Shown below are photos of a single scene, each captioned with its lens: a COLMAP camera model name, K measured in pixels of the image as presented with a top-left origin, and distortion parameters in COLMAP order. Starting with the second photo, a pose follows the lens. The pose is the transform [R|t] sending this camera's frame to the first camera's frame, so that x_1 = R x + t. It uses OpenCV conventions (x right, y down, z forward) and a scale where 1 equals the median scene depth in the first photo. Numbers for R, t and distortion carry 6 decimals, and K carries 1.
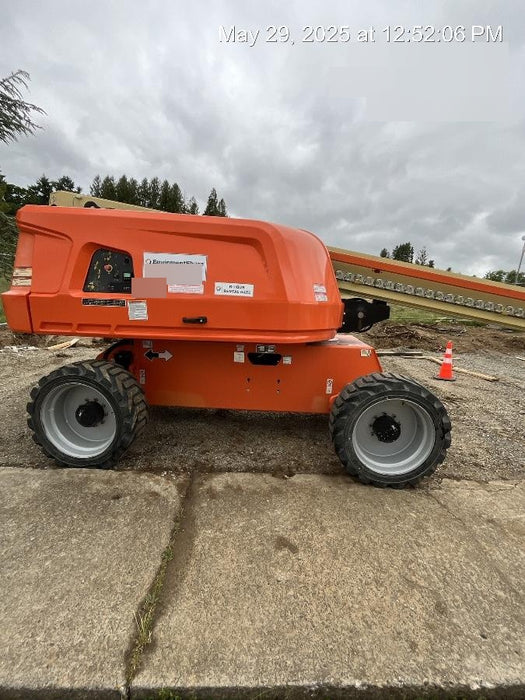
lens RADIAL K [[329.3, 0, 263.4], [0, 329.3, 348.2], [0, 0, 1]] dist [-0.010231, 0.002334]
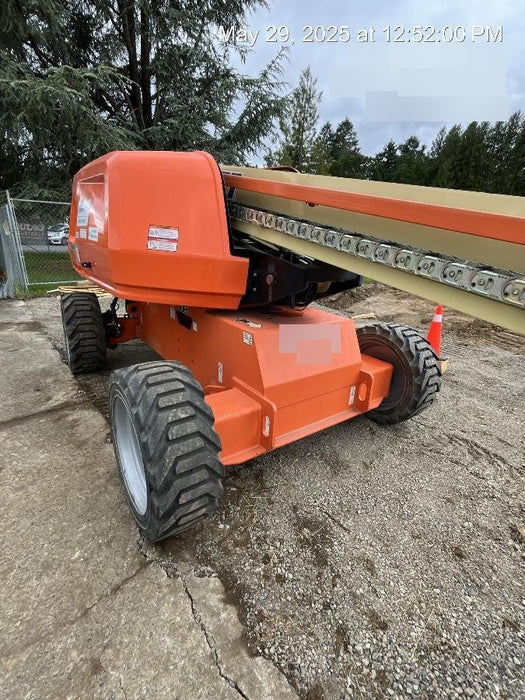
lens RADIAL K [[329.3, 0, 263.4], [0, 329.3, 348.2], [0, 0, 1]] dist [-0.010231, 0.002334]
pose [[0.619313, 0.247309, -0.745178, 0.378795], [-0.168230, 0.968852, 0.181727, -0.041626], [0.766909, 0.012816, 0.641627, 0.285981]]
